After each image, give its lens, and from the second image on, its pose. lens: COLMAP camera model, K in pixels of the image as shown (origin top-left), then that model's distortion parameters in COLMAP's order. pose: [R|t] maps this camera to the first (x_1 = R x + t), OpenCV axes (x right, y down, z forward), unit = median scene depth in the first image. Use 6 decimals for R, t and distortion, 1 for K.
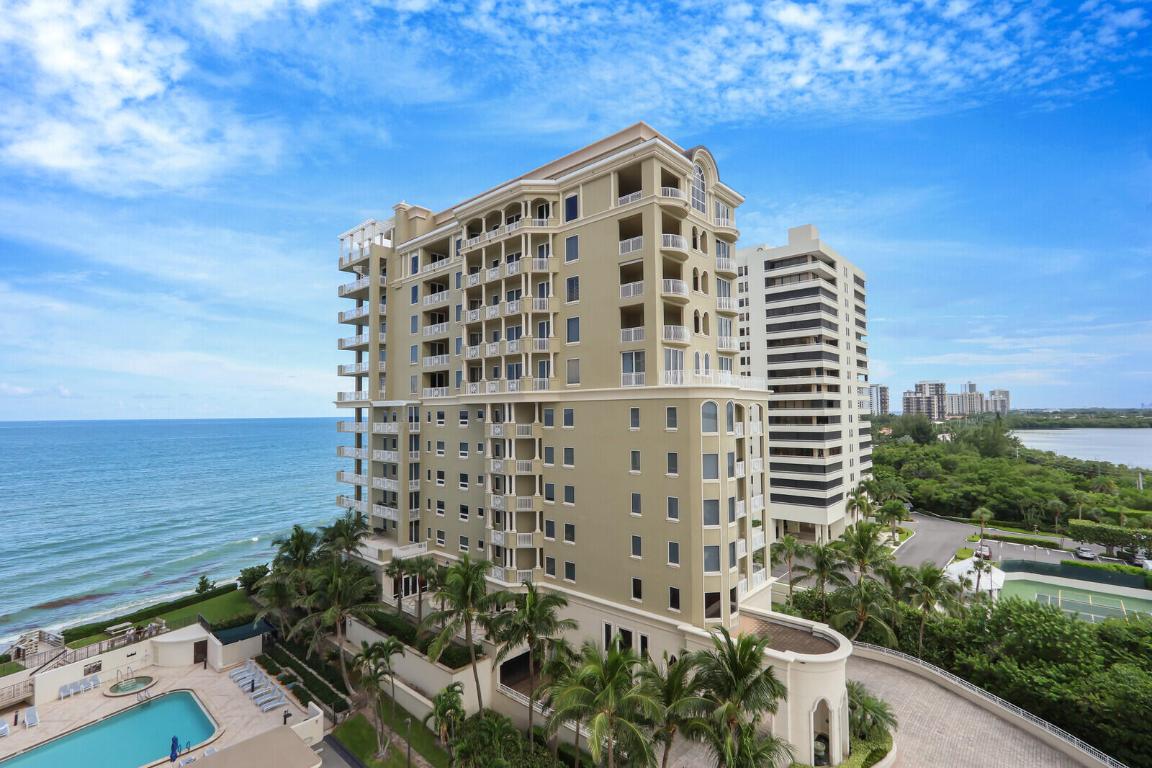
lens RADIAL K [[531.6, 0, 582.0], [0, 531.6, 389.9], [0, 0, 1]] dist [-0.018642, 0.004159]
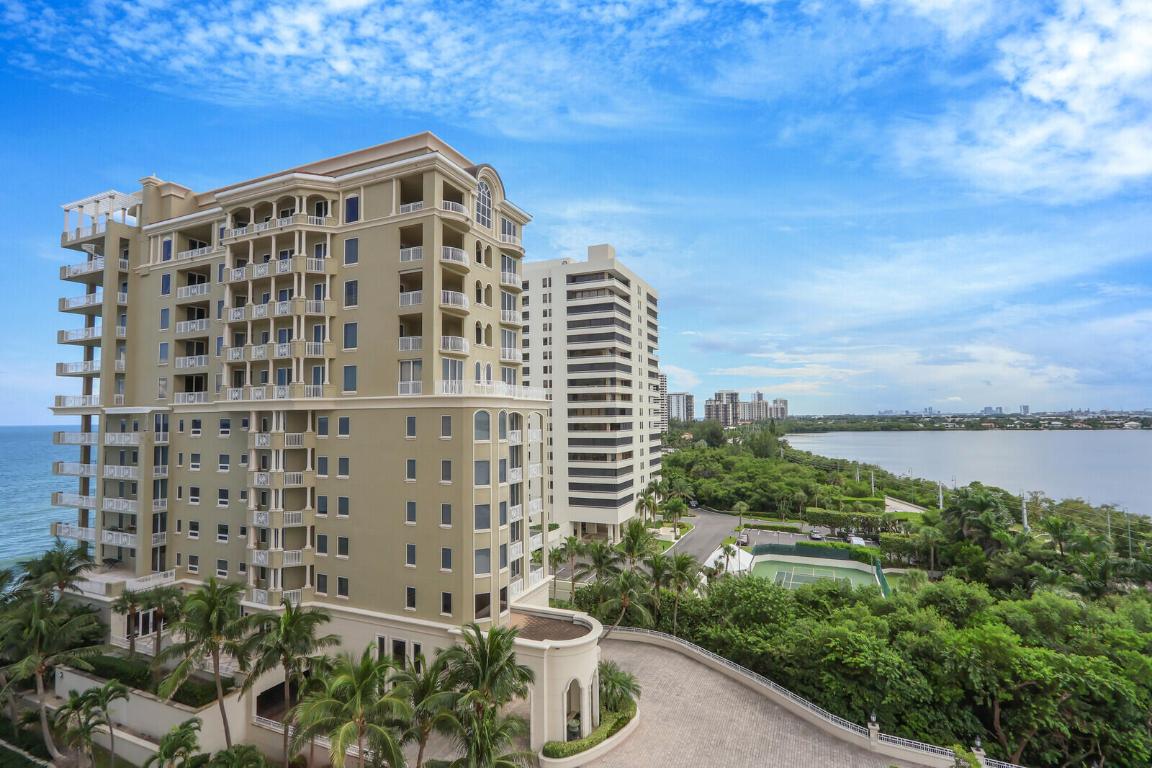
lens RADIAL K [[549.8, 0, 582.3], [0, 549.8, 389.0], [0, 0, 1]] dist [-0.013711, -0.000238]
pose [[0.949135, 0.015615, 0.314481, 0.063188], [-0.011984, 0.999837, -0.013478, -0.006473], [-0.314641, 0.009023, 0.949168, -0.068068]]
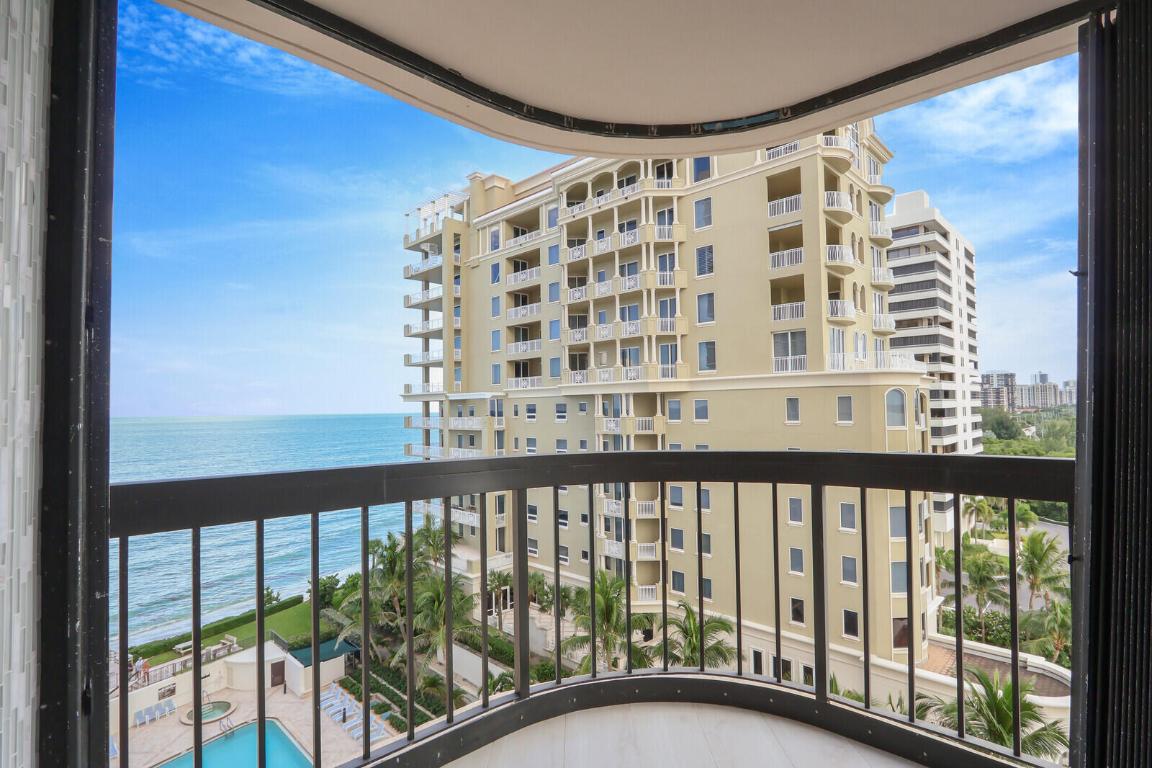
lens RADIAL K [[566.7, 0, 582.3], [0, 566.7, 388.6], [0, 0, 1]] dist [-0.015599, 0.000969]
pose [[0.999041, -0.006192, -0.043342, -0.159315], [0.006570, 0.999942, 0.008583, 0.007521], [0.043287, -0.008860, 0.999023, 0.068529]]
